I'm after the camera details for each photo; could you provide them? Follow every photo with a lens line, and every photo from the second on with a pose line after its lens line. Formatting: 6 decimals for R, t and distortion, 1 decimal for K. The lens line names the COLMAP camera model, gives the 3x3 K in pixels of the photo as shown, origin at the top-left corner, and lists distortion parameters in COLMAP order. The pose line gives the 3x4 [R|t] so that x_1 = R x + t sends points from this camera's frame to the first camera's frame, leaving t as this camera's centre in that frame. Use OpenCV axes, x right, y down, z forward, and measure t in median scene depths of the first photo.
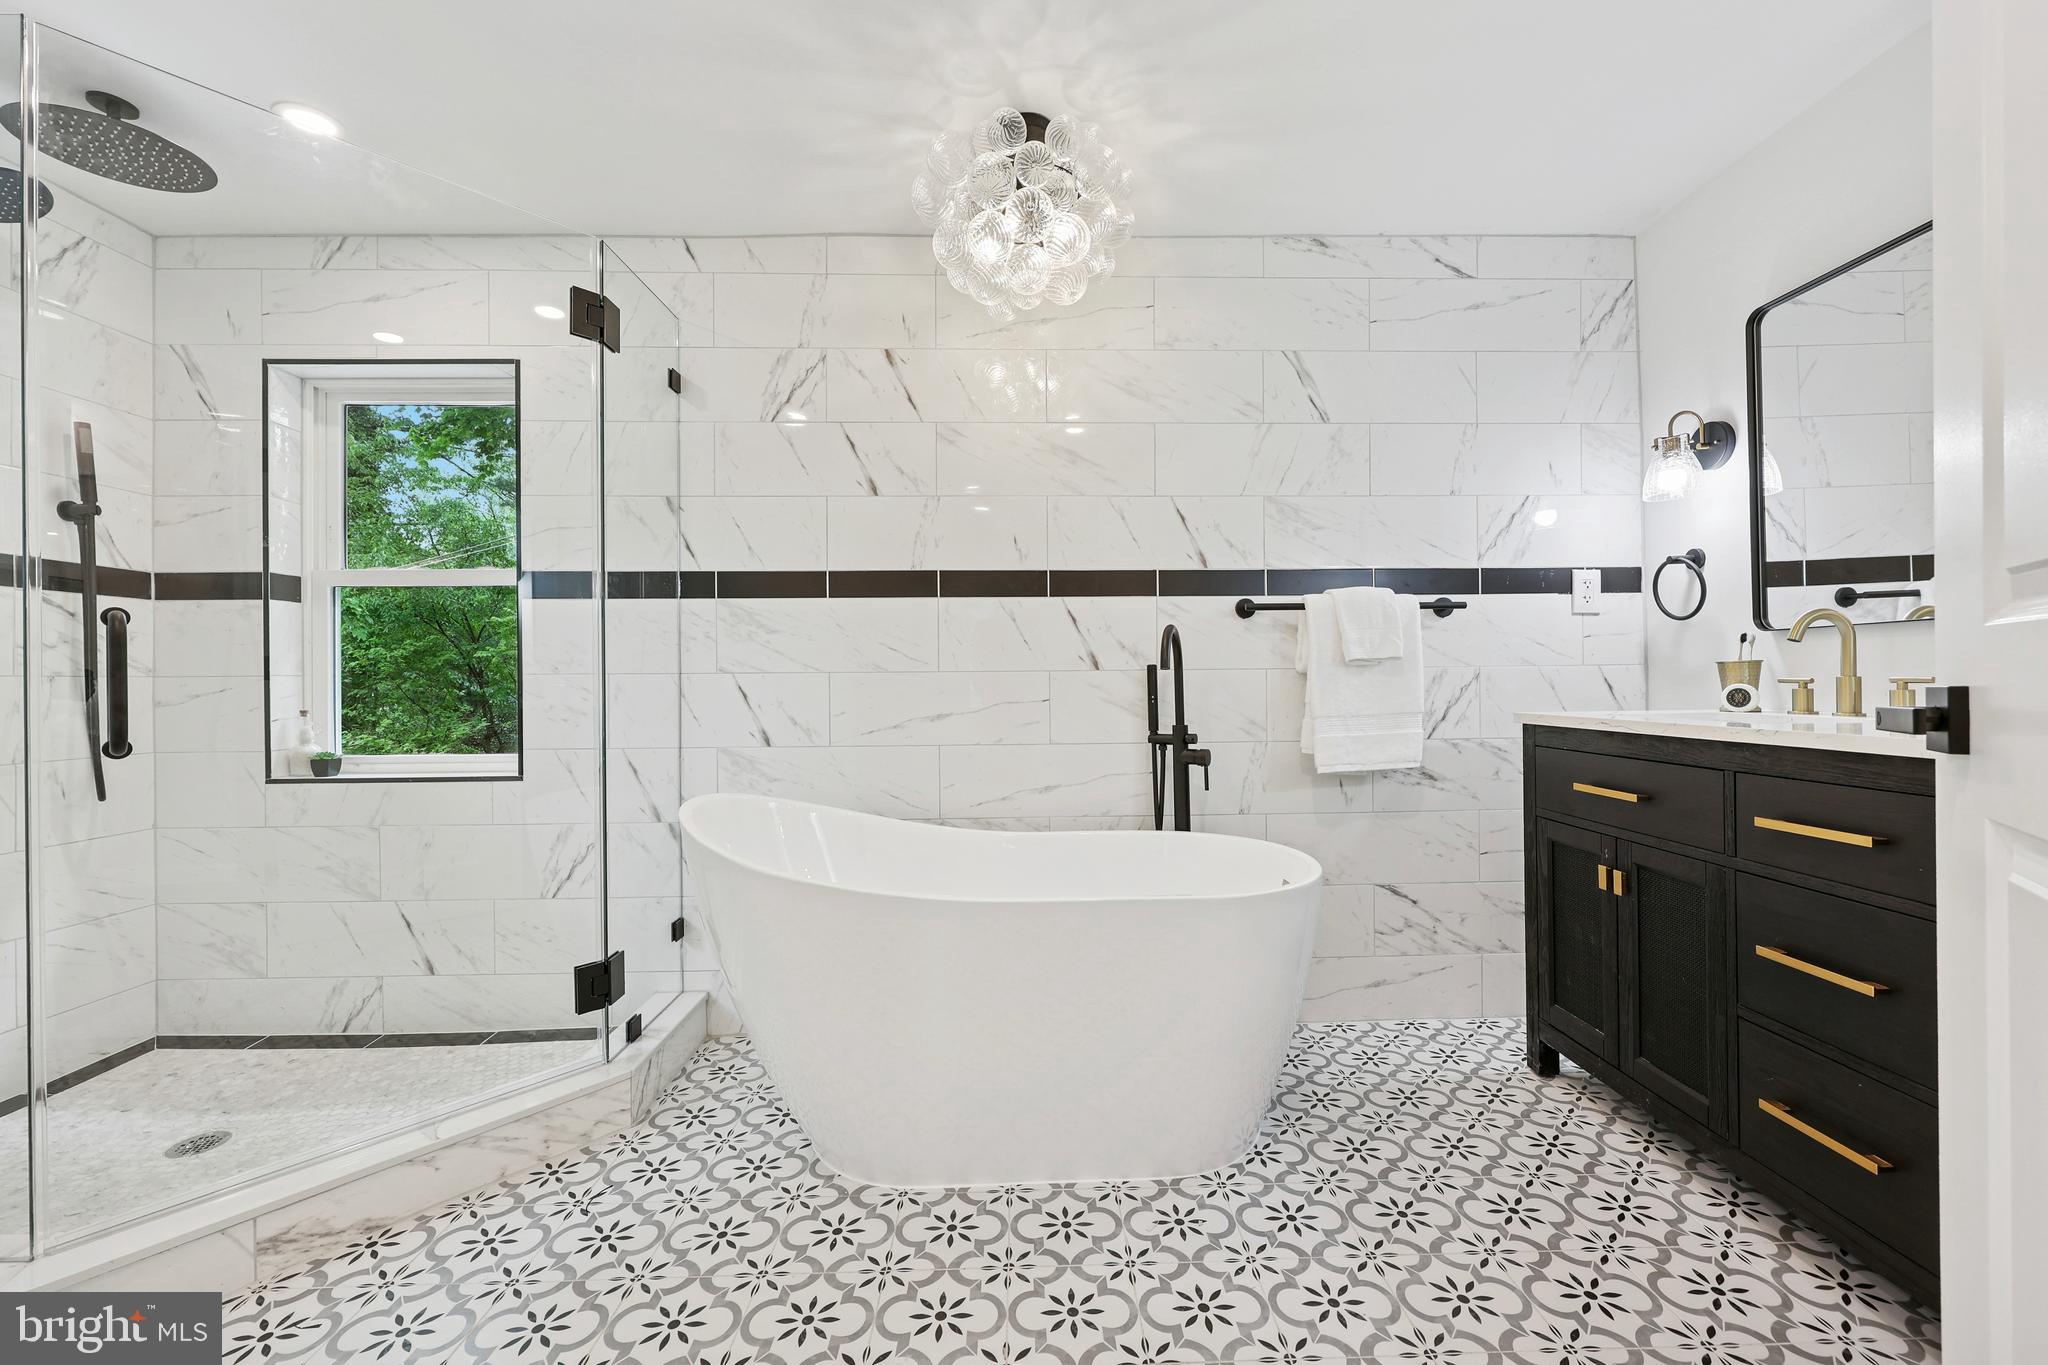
lens RADIAL K [[829.3, 0, 1024.0], [0, 829.3, 682.5], [0, 0, 1]] dist [-0.012393, 0.000895]
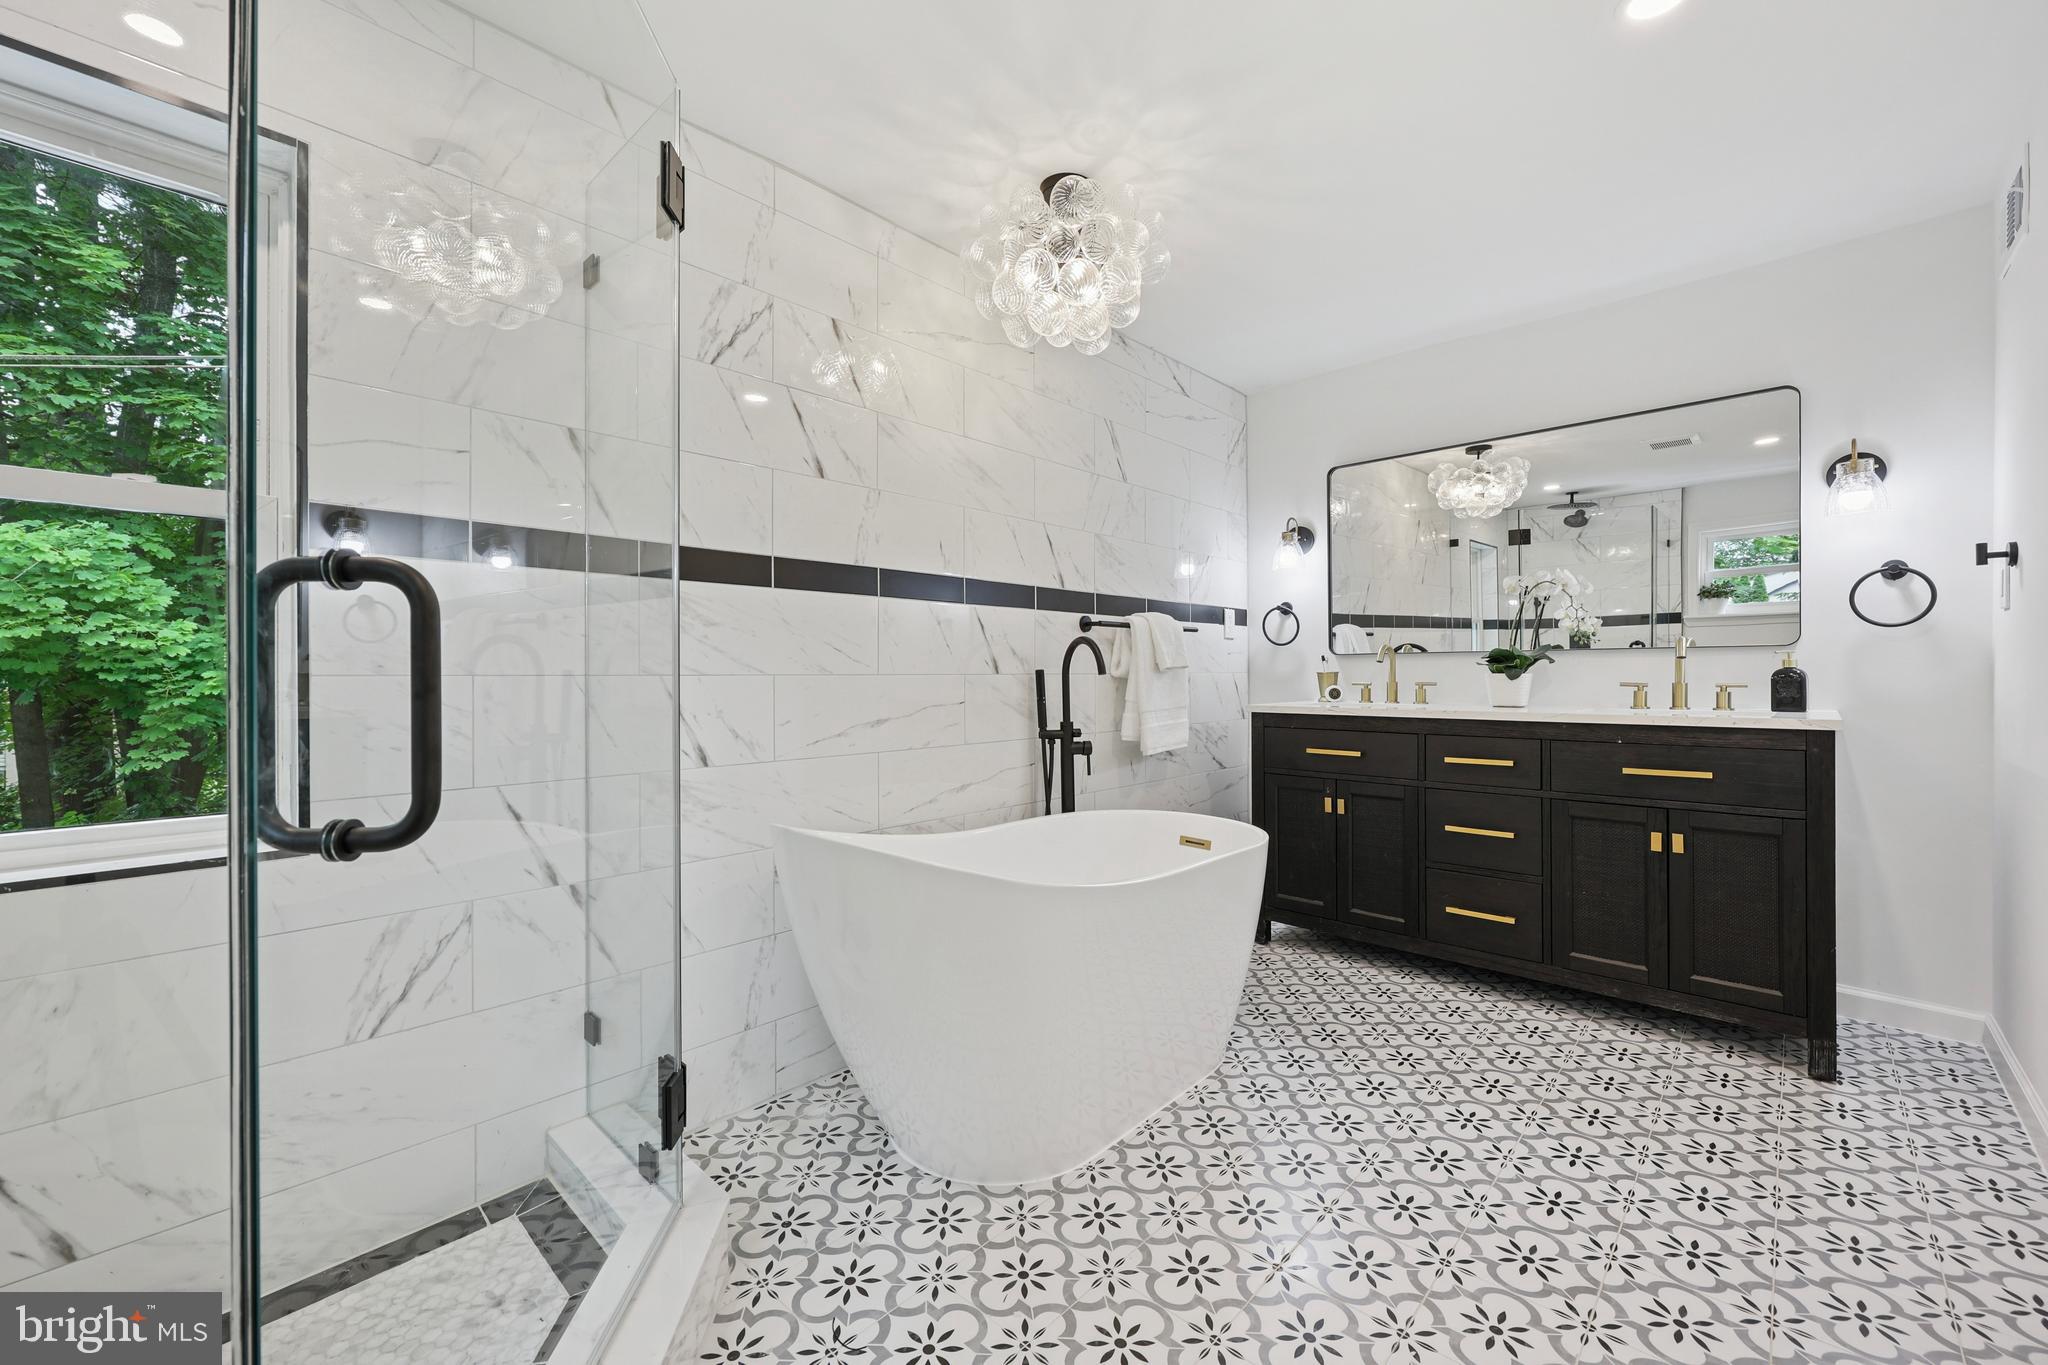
lens RADIAL K [[819.9, 0, 1024.0], [0, 819.9, 682.5], [0, 0, 1]] dist [-0.022486, 0.009237]
pose [[0.702933, -0.001188, 0.711255, -0.676426], [-0.001237, 0.999995, 0.002893, -0.007429], [-0.711255, -0.002913, 0.702928, 0.229576]]
